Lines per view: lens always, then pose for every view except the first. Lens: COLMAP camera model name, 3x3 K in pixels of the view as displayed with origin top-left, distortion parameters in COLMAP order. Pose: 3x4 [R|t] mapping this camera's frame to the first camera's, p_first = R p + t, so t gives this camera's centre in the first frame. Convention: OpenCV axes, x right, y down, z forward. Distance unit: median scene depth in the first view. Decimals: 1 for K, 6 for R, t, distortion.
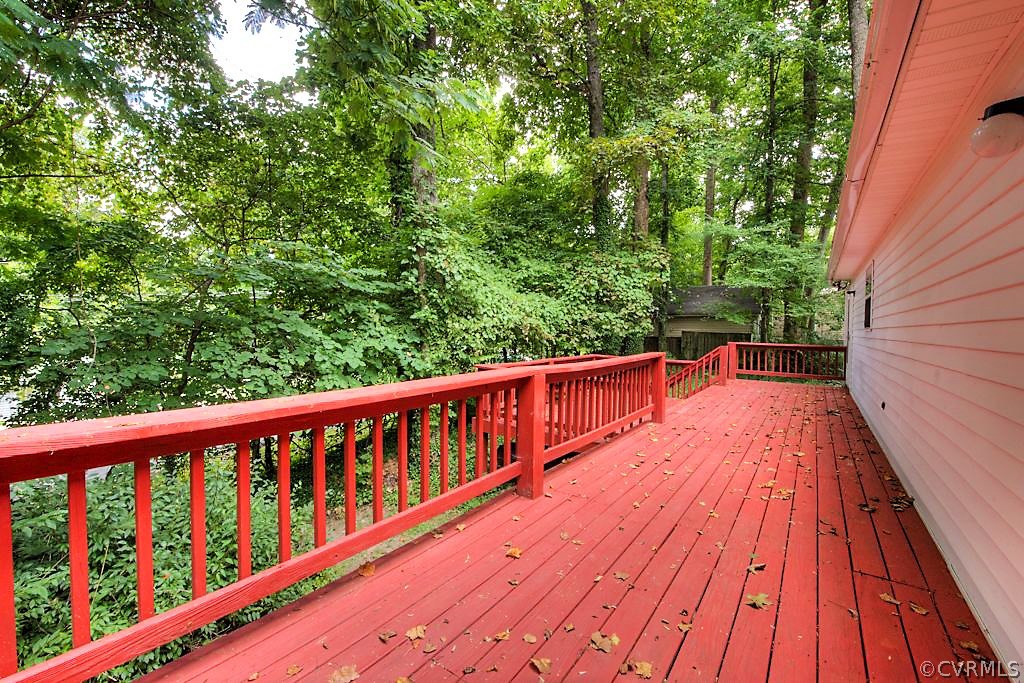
lens RADIAL K [[424.1, 0, 517.0], [0, 424.1, 333.5], [0, 0, 1]] dist [-0.011333, -0.003939]
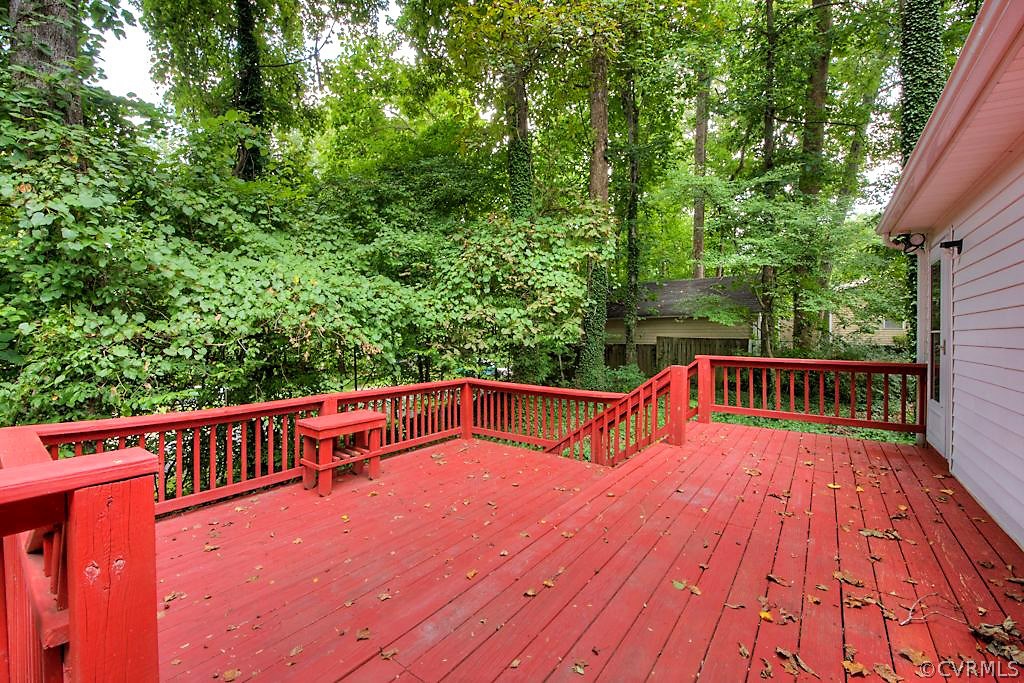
lens RADIAL K [[424.1, 0, 517.0], [0, 424.1, 333.5], [0, 0, 1]] dist [-0.011333, -0.003939]
pose [[0.999878, -0.010473, -0.011619, 0.227649], [0.010273, 0.999801, -0.017118, -0.001424], [0.011796, 0.016997, 0.999786, 0.370875]]
